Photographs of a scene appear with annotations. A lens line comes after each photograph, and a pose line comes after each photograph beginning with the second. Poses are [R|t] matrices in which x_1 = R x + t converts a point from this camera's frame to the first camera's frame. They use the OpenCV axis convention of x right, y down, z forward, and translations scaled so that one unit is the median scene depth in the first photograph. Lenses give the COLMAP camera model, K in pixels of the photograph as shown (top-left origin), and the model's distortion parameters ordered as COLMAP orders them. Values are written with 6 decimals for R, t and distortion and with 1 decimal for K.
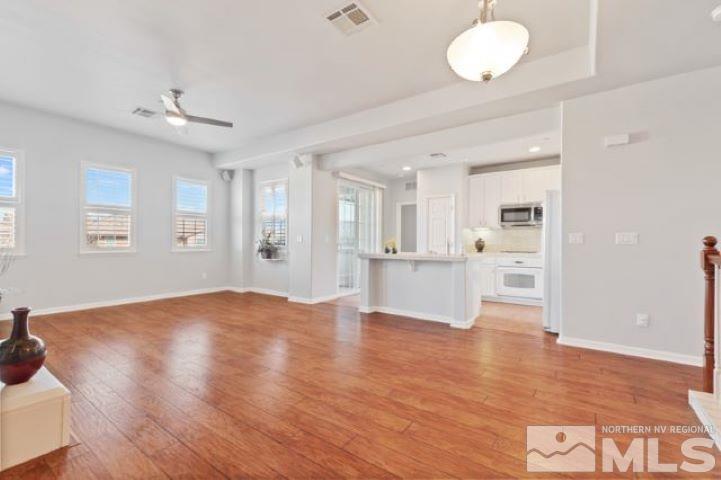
lens RADIAL K [[316.7, 0, 360.5], [0, 316.7, 240.0], [0, 0, 1]] dist [0.002726, 0.000375]
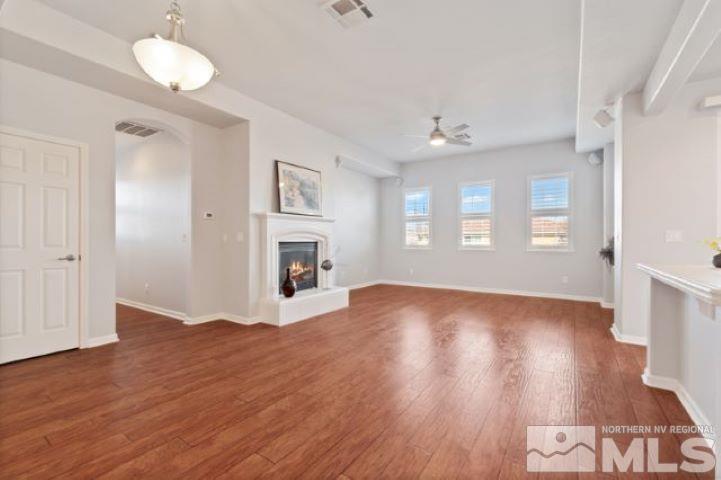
lens RADIAL K [[316.7, 0, 360.5], [0, 316.7, 240.0], [0, 0, 1]] dist [0.002726, 0.000375]
pose [[0.021855, -0.005828, -0.999744, 1.101768], [0.006202, 0.999965, -0.005694, 0.013787], [0.999742, -0.006076, 0.021890, 1.181477]]
